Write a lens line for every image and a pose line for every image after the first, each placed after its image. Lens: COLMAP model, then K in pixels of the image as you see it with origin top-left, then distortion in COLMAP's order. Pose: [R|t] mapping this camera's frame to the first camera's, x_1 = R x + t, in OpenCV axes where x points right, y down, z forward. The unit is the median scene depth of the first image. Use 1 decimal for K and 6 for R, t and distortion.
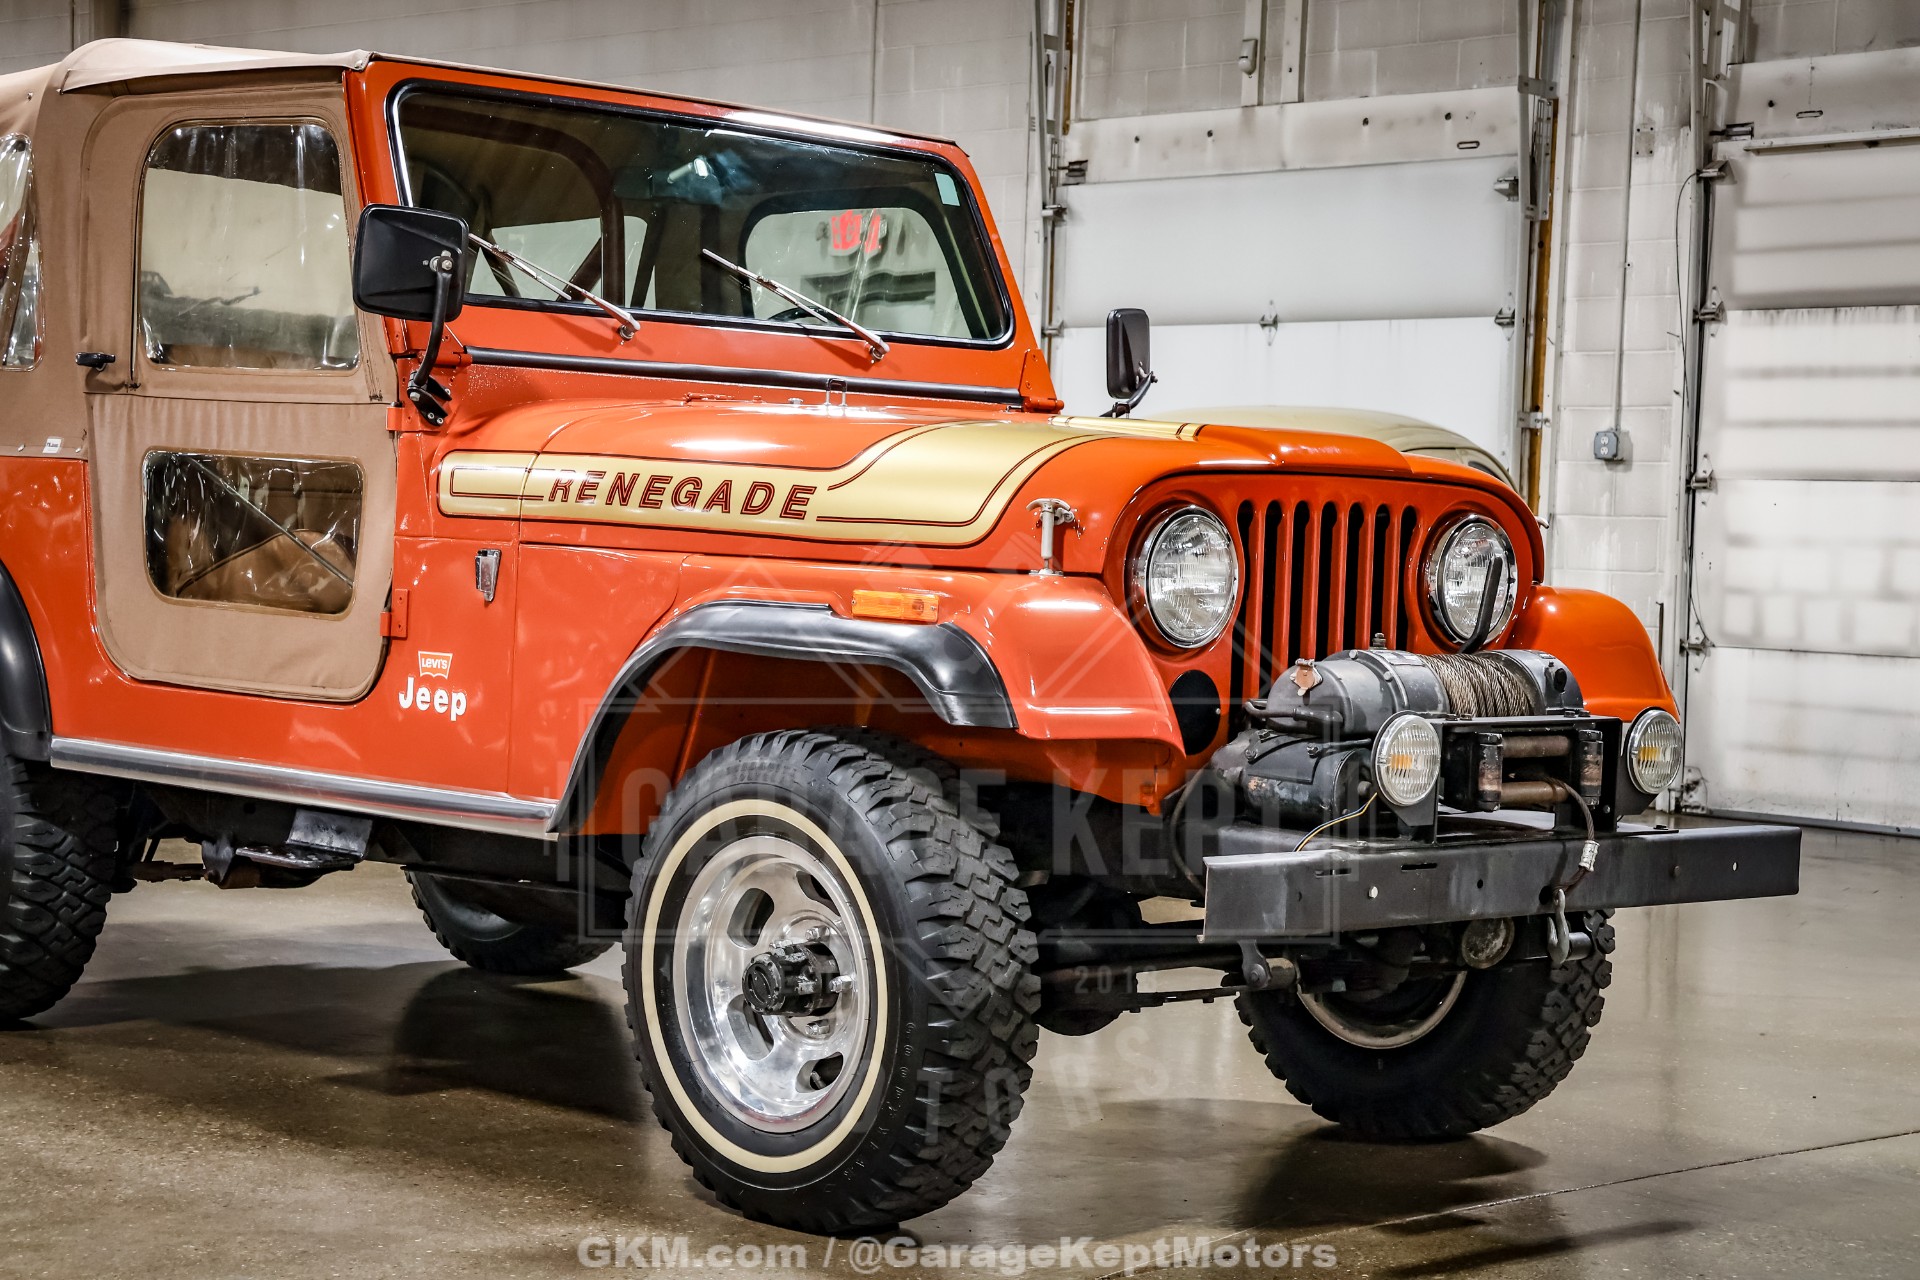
lens RADIAL K [[3507.9, 0, 955.1], [0, 3507.9, 635.7], [0, 0, 1]] dist [0.243653, 0.326967]
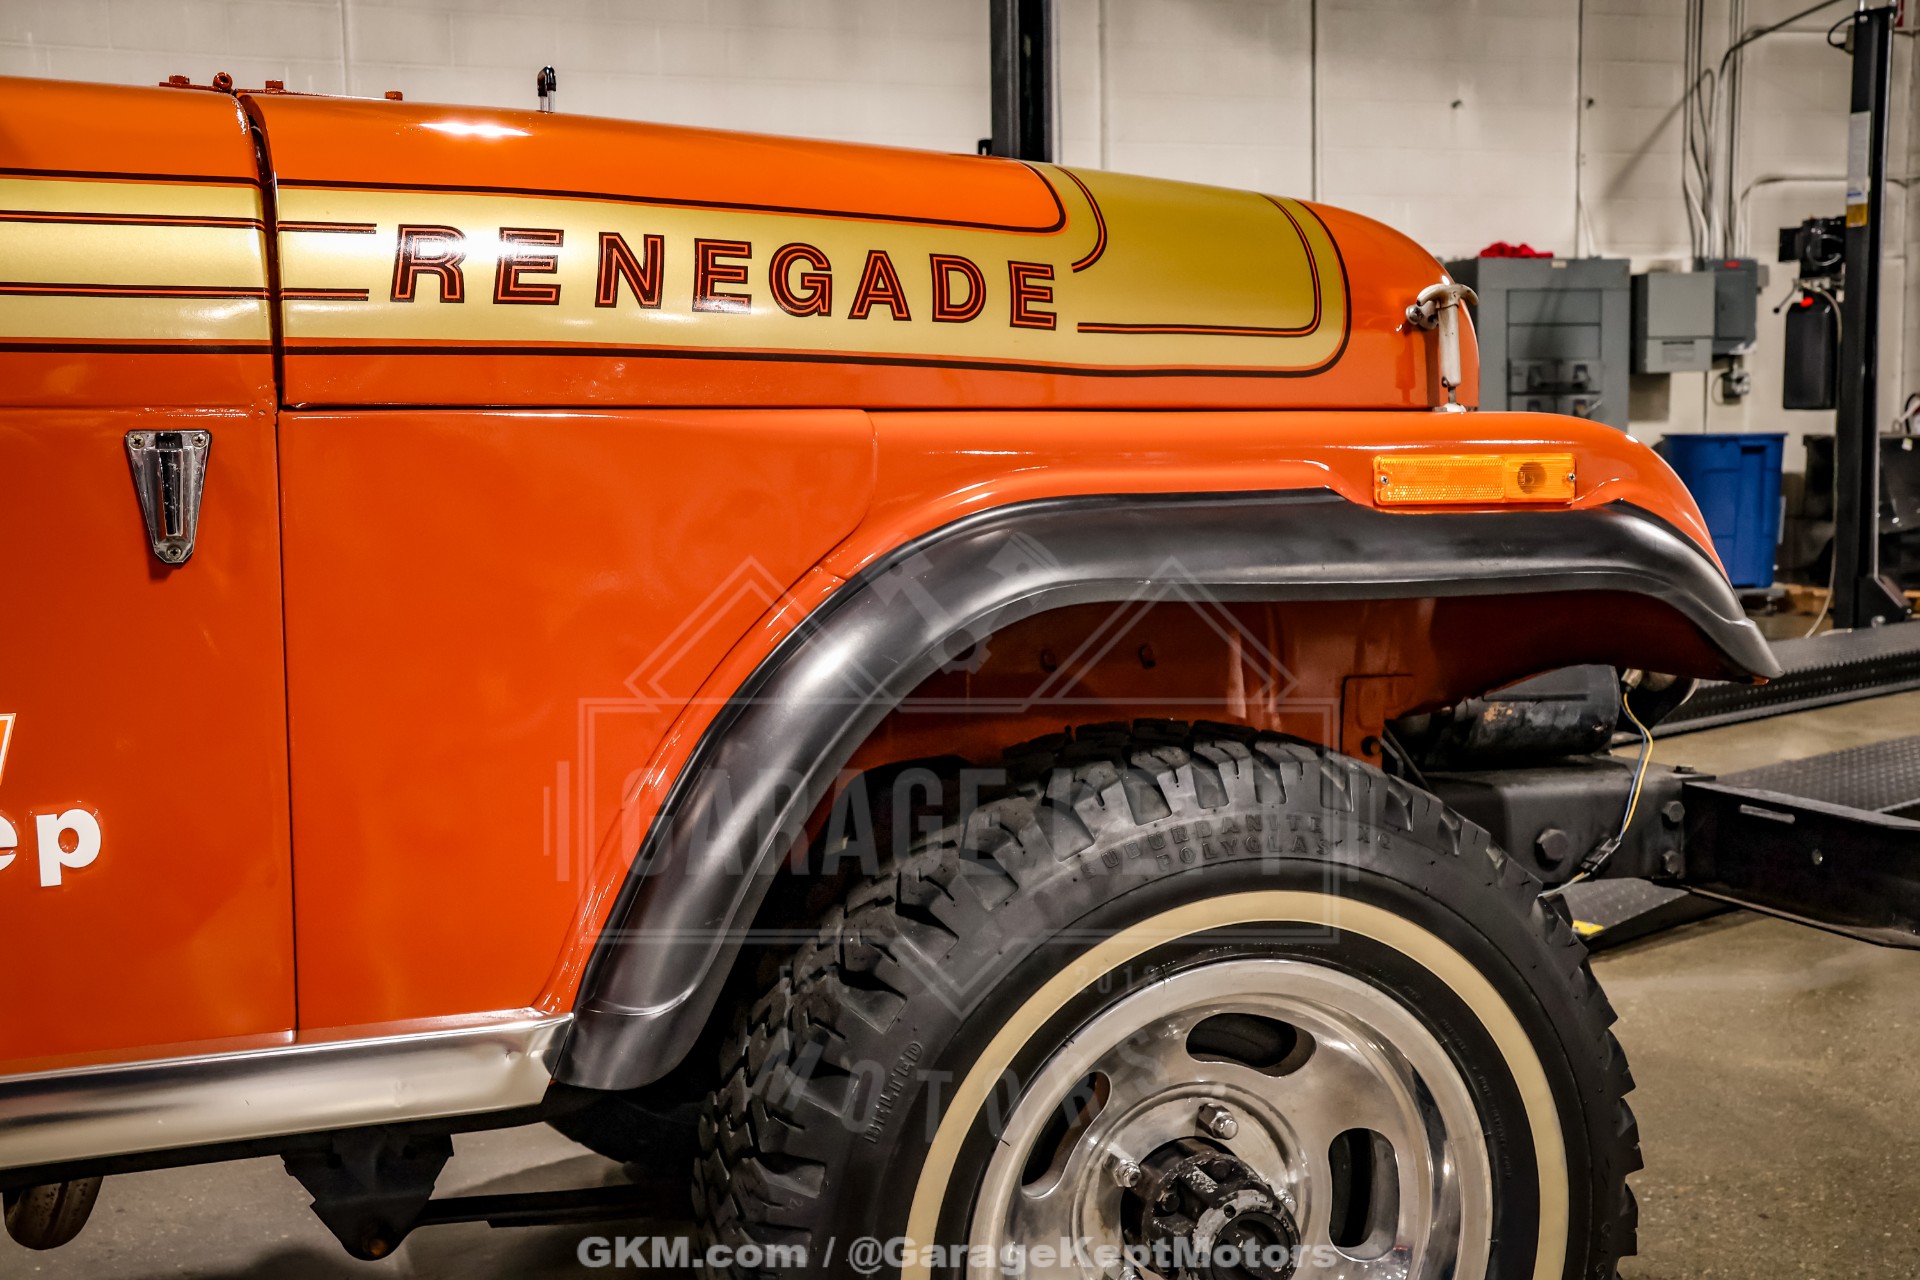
lens RADIAL K [[2412.4, 0, 958.5], [0, 2412.4, 638.1], [0, 0, 1]] dist [0.066745, 0.019832]
pose [[0.411686, -0.118642, 0.903570, -0.327253], [0.061978, 0.992839, 0.102125, -0.022814], [-0.909216, 0.013958, 0.416091, 0.777226]]
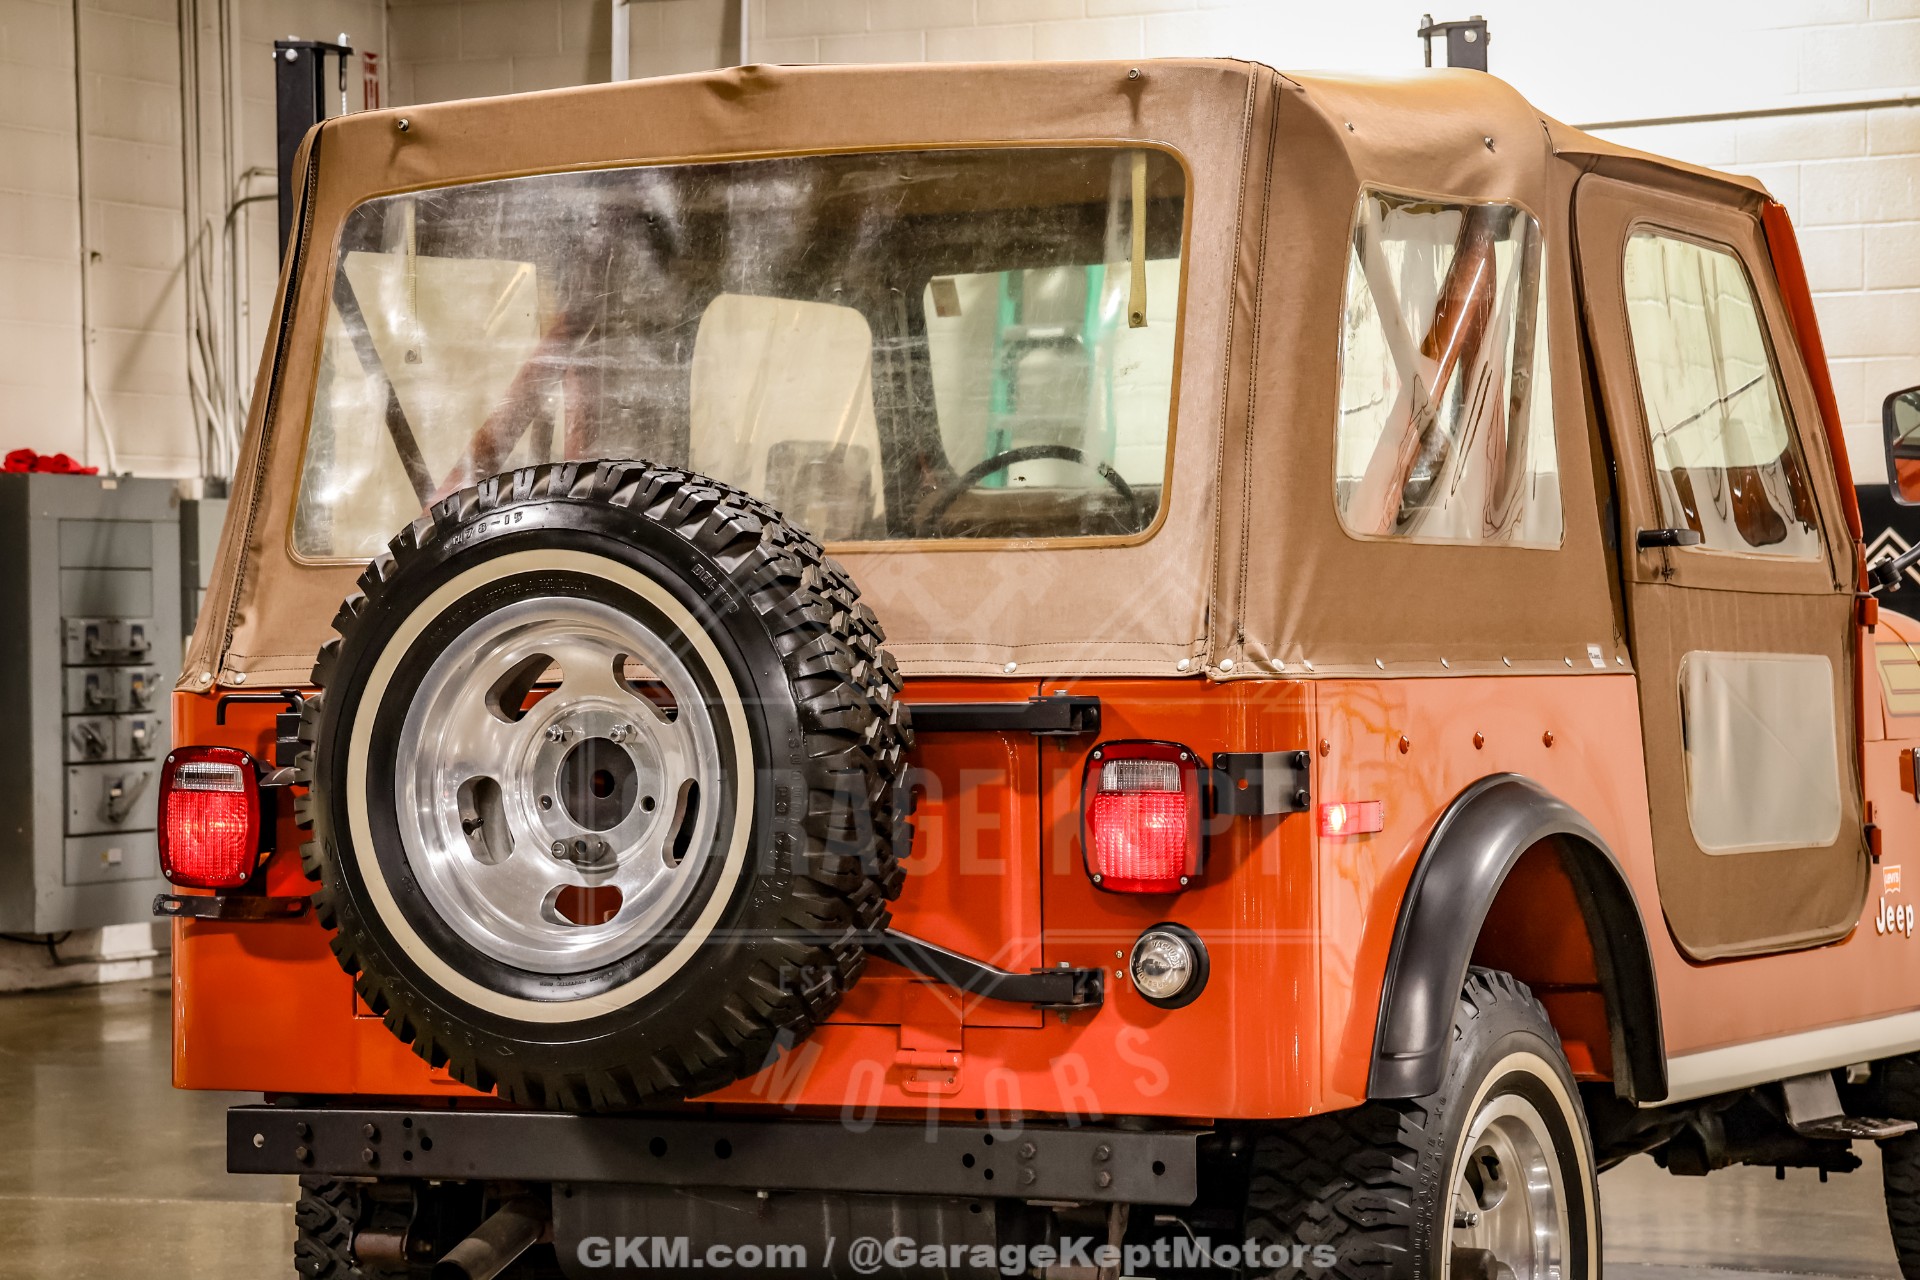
lens RADIAL K [[5194.5, 0, 955.8], [0, 5194.5, 659.8], [0, 0, 1]] dist [0.474388, 1.113964]
pose [[-0.313224, -0.035031, 0.949033, -1.339844], [0.030838, 0.998417, 0.047032, -0.117850], [-0.949178, 0.043998, -0.311648, 1.619161]]
